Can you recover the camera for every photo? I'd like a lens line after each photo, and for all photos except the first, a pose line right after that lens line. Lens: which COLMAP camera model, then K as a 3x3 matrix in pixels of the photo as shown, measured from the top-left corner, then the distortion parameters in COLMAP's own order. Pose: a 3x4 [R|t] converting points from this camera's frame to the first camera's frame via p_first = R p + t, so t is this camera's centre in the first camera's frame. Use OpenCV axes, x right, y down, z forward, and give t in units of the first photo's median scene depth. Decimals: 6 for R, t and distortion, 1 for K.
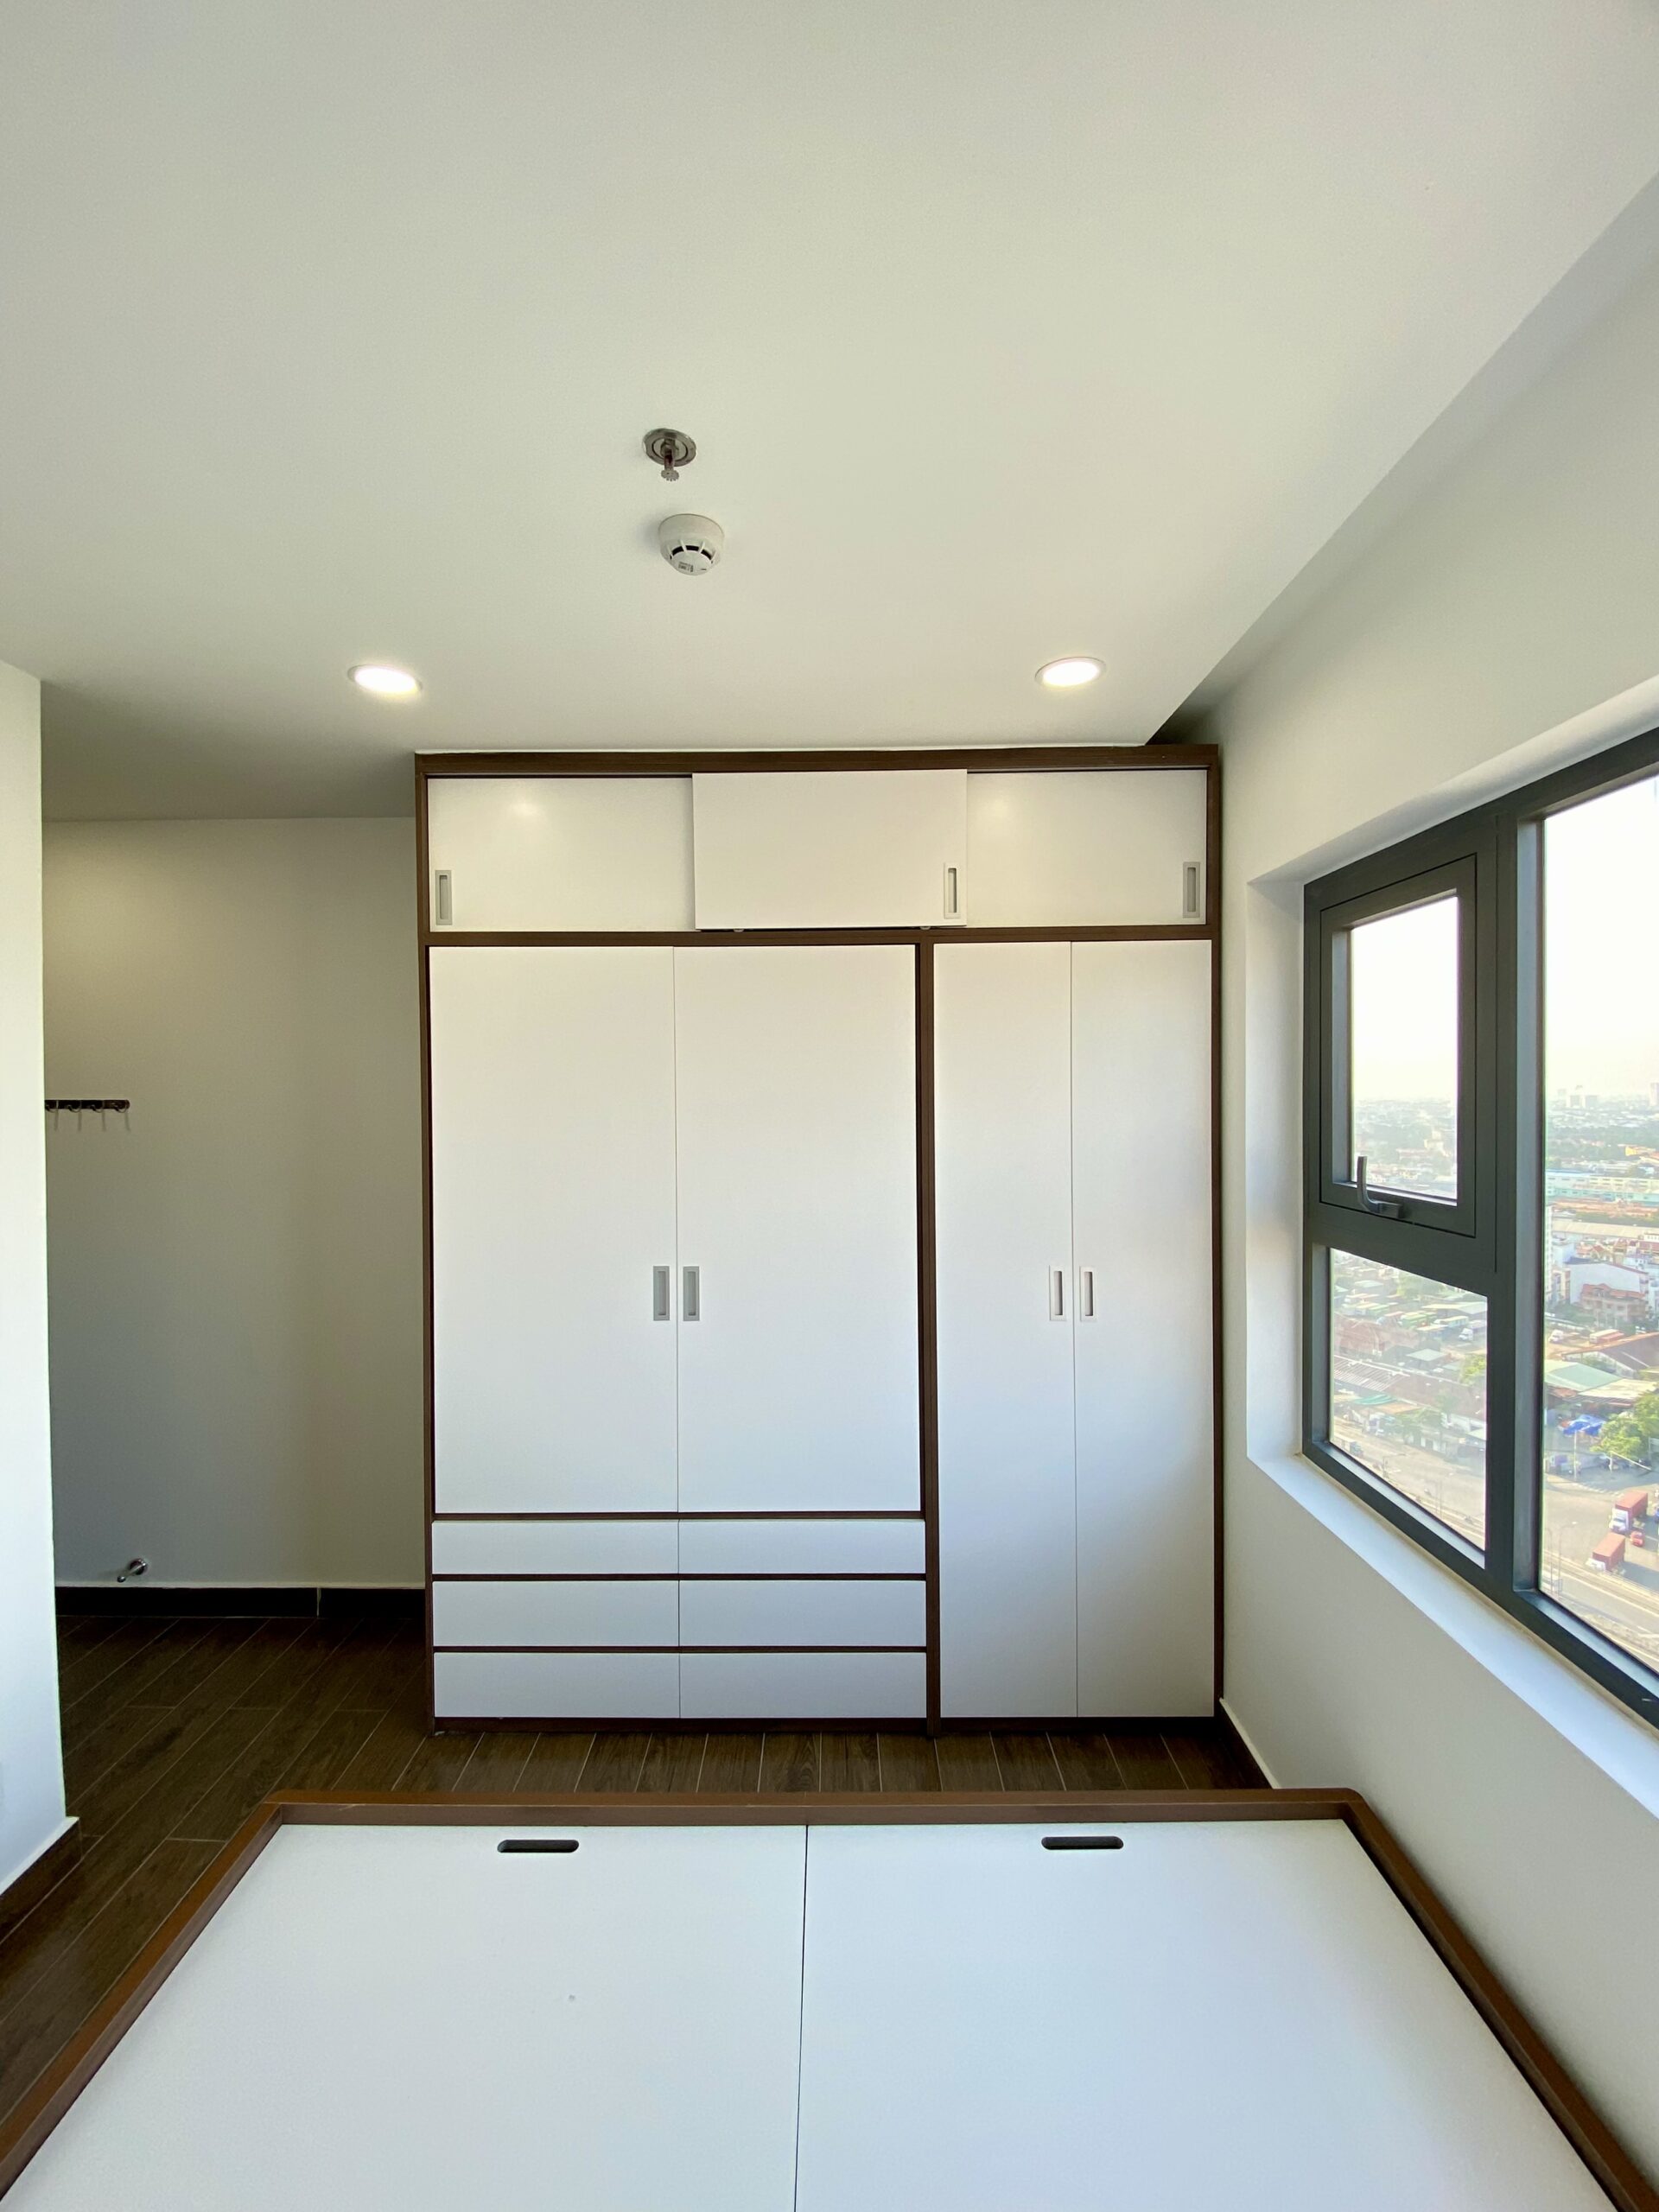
lens RADIAL K [[937.9, 0, 829.5], [0, 937.9, 1106.0], [0, 0, 1]] dist [0.026757, -0.018965]
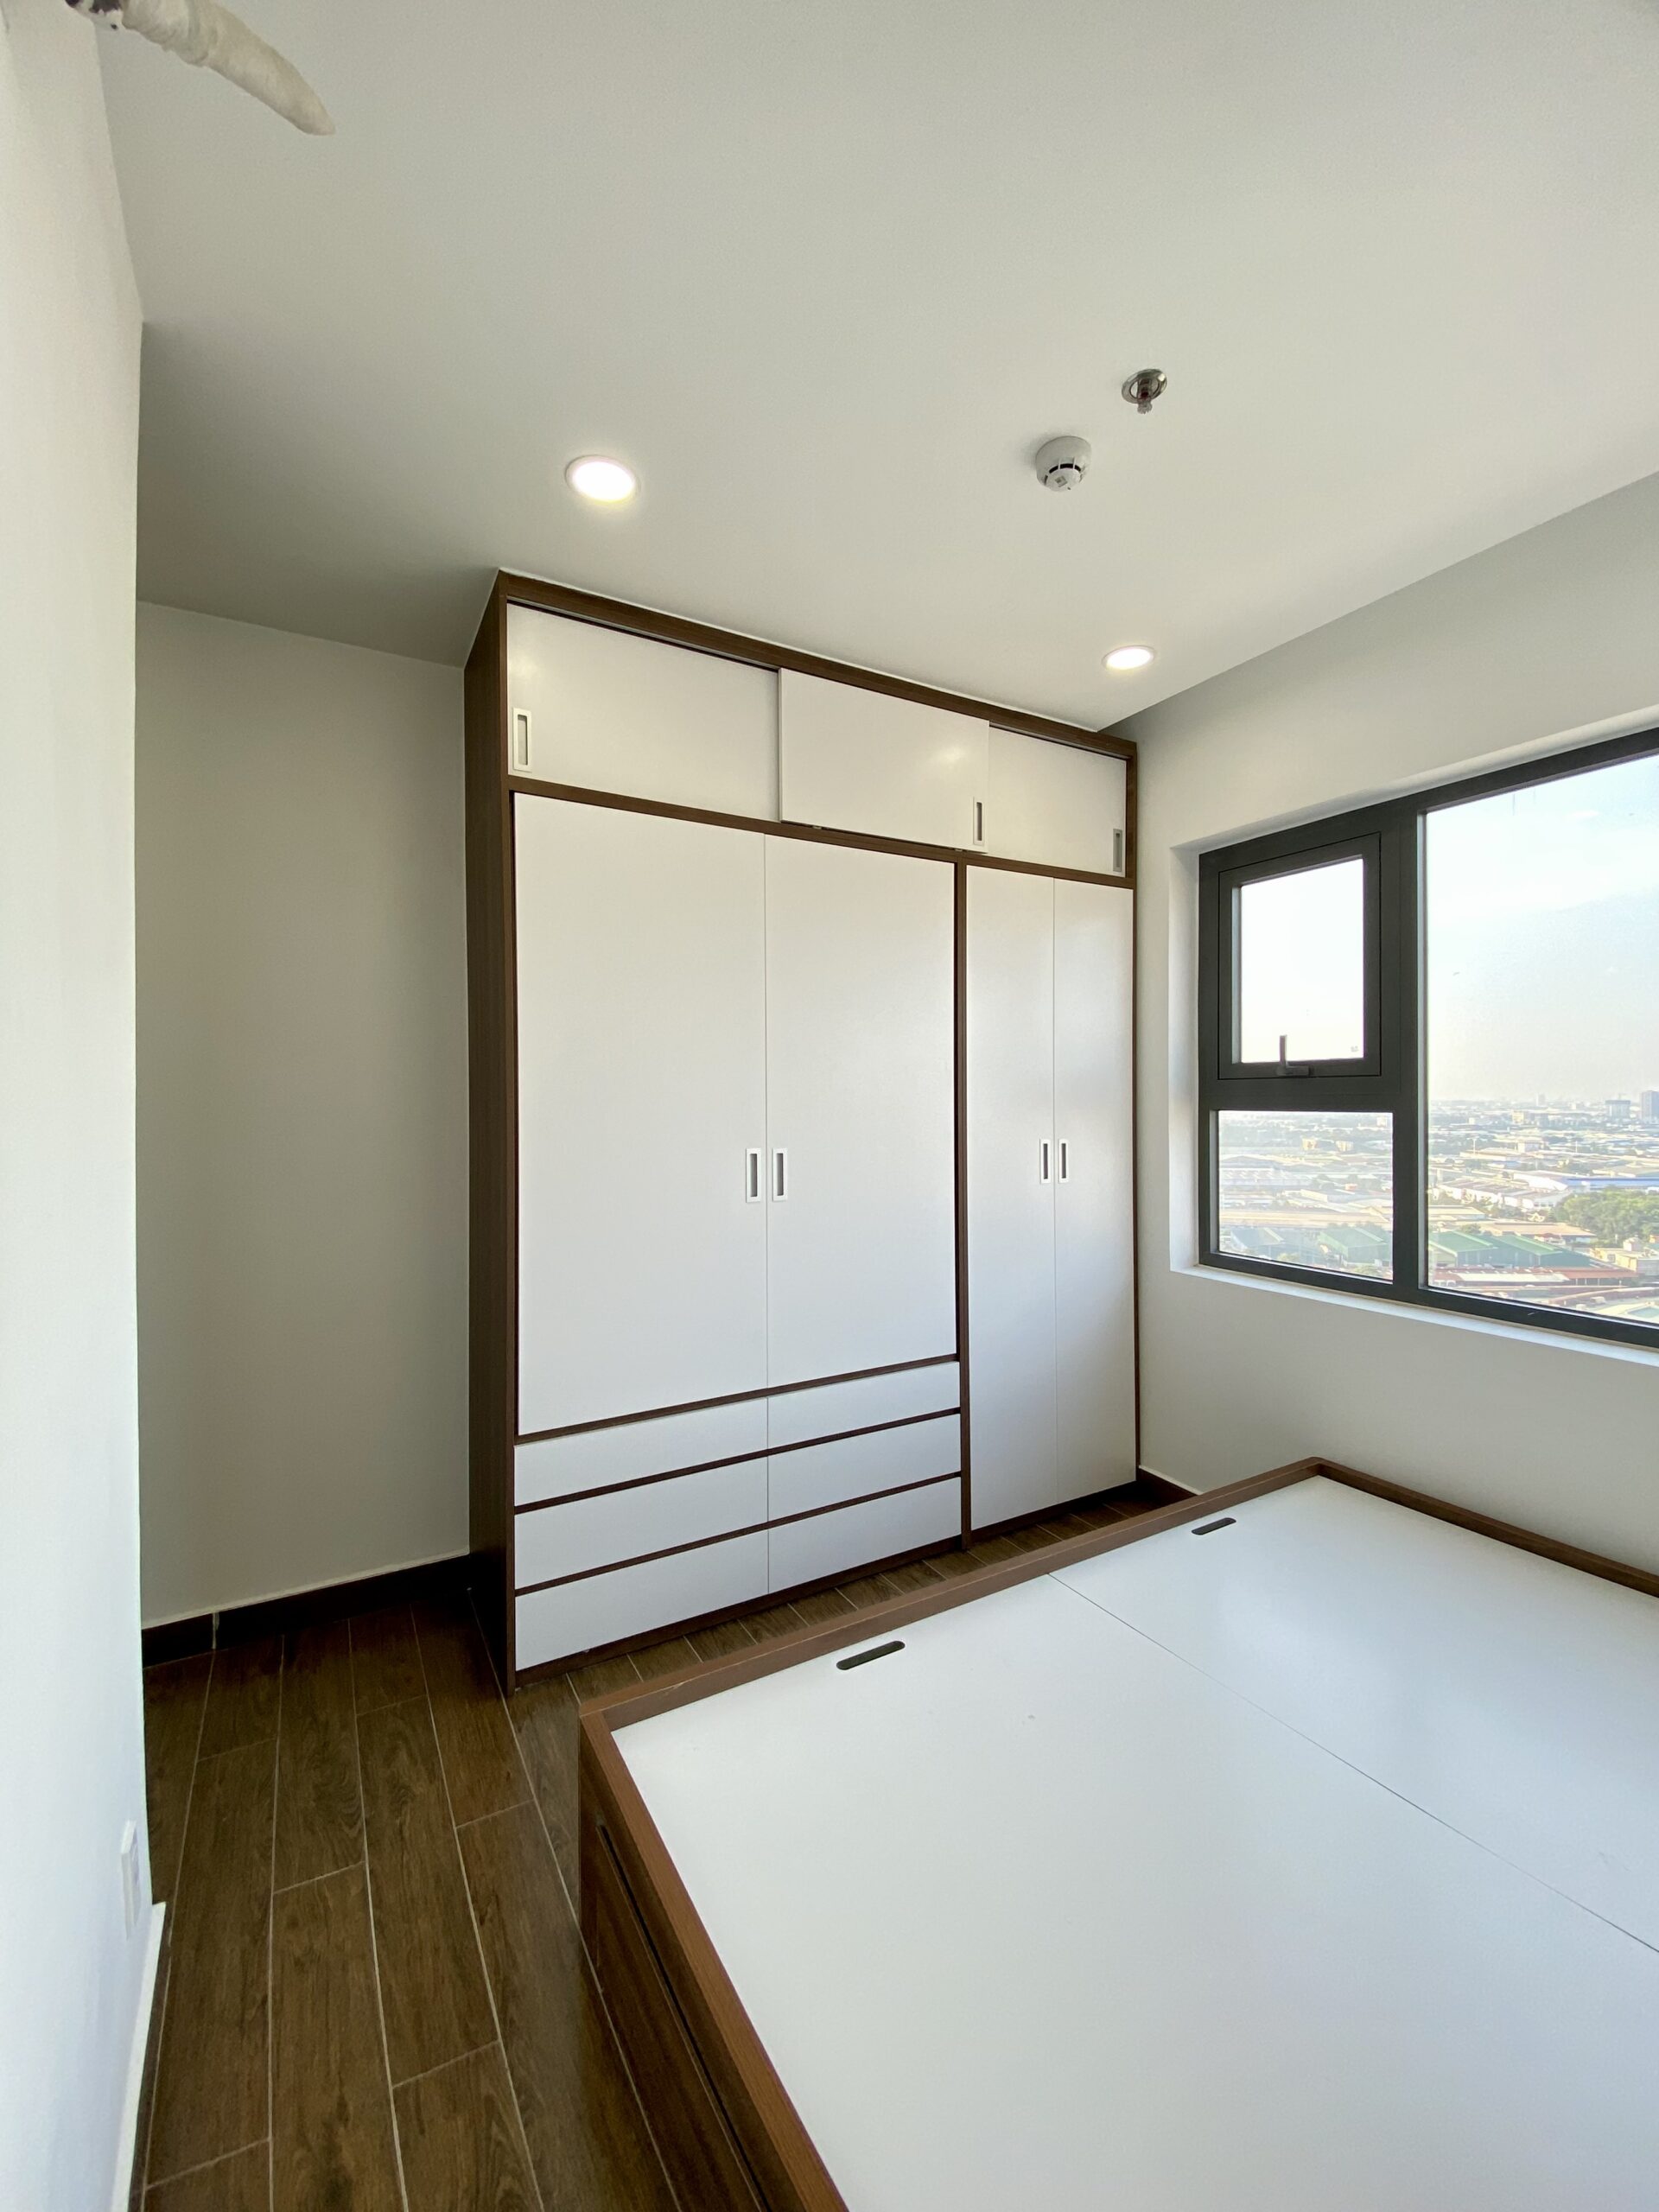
lens RADIAL K [[937.9, 0, 829.5], [0, 937.9, 1106.0], [0, 0, 1]] dist [0.026757, -0.018965]
pose [[0.850612, 0.000906, 0.525794, -0.647889], [0.009086, 0.999824, -0.016422, 0.145291], [-0.525716, 0.018747, 0.850454, 0.098601]]
